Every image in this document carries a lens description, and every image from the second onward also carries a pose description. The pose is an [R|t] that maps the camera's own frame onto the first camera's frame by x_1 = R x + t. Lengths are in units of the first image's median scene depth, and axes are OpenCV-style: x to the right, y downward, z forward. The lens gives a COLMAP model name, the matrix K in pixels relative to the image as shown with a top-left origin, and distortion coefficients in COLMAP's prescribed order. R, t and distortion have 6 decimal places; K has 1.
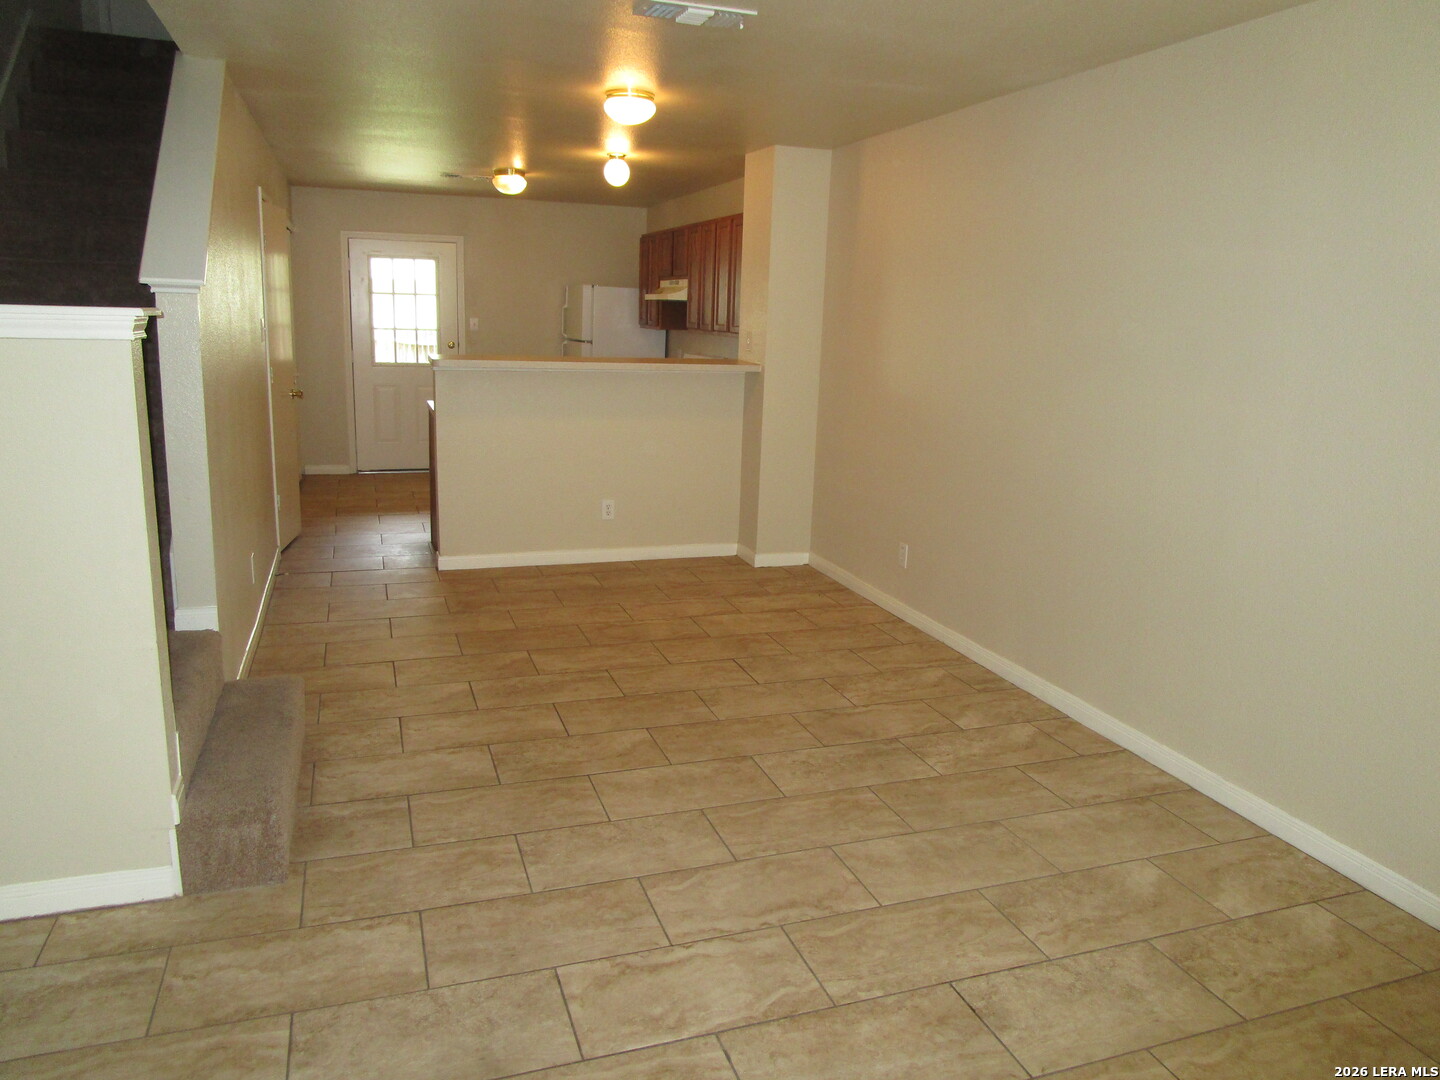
lens RADIAL K [[1024.6, 0, 718.4], [0, 1024.6, 537.4], [0, 0, 1]] dist [-0.023552, -0.005353]
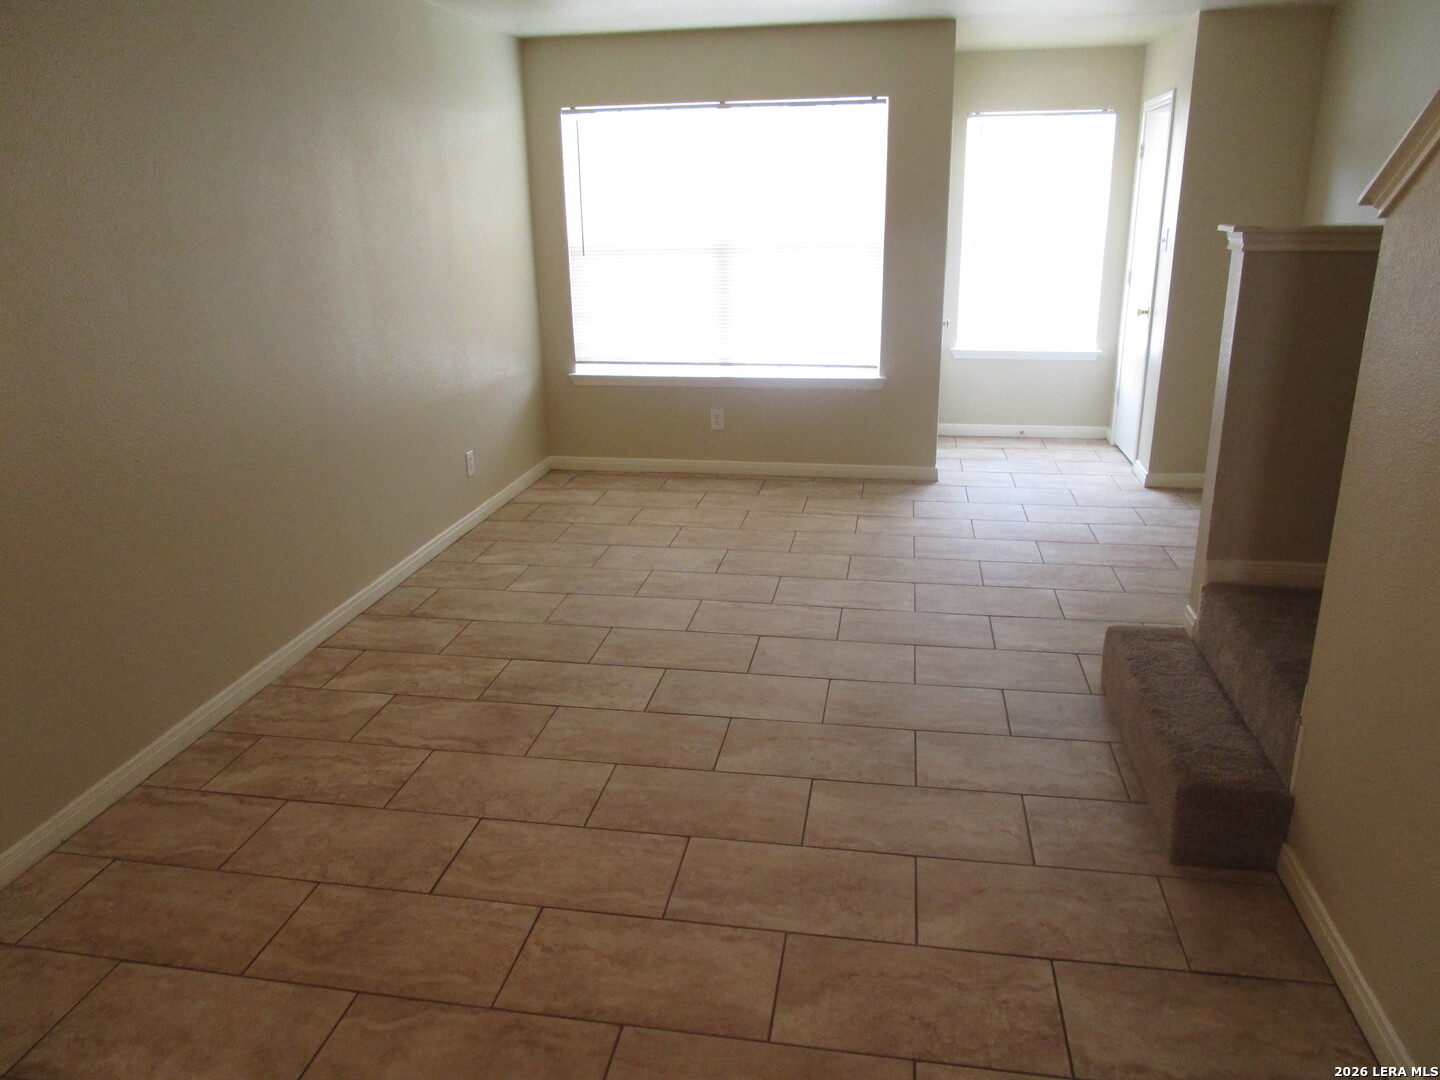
lens RADIAL K [[1024.6, 0, 718.4], [0, 1024.6, 537.4], [0, 0, 1]] dist [-0.023552, -0.005353]
pose [[-0.872731, -0.165949, 0.459131, -0.409058], [0.097624, 0.862137, 0.497181, -0.360841], [-0.478341, 0.478728, -0.736213, 1.509882]]
